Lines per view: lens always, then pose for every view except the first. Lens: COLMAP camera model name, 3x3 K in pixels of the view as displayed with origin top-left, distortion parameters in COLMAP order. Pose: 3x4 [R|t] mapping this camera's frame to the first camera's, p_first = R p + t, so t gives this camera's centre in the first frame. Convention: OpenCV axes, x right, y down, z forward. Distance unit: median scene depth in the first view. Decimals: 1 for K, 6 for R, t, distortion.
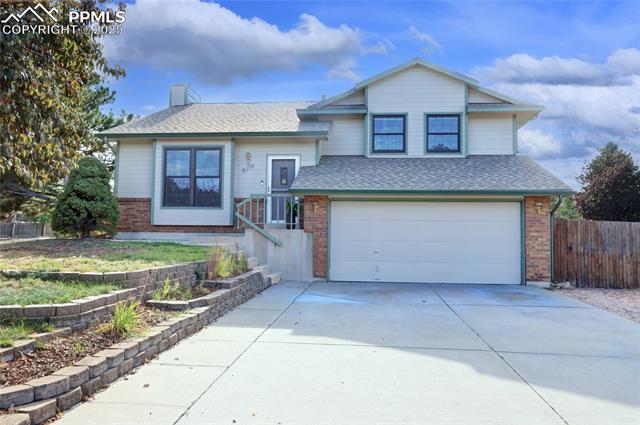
lens RADIAL K [[539.6, 0, 320.0], [0, 539.6, 212.5], [0, 0, 1]] dist [-0.004033, 0.001670]
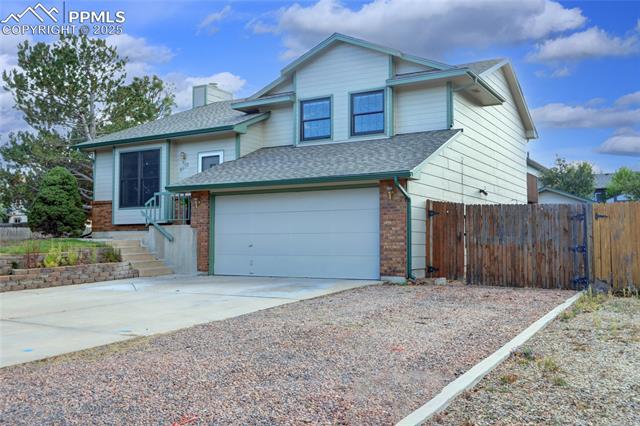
lens RADIAL K [[649.9, 0, 320.0], [0, 649.9, 213.0], [0, 0, 1]] dist [0.002708, -0.000083]
pose [[0.893828, -0.036352, -0.446935, 0.657176], [0.039849, 0.999204, -0.001578, 0.018217], [0.446637, -0.016399, 0.894565, -0.002647]]
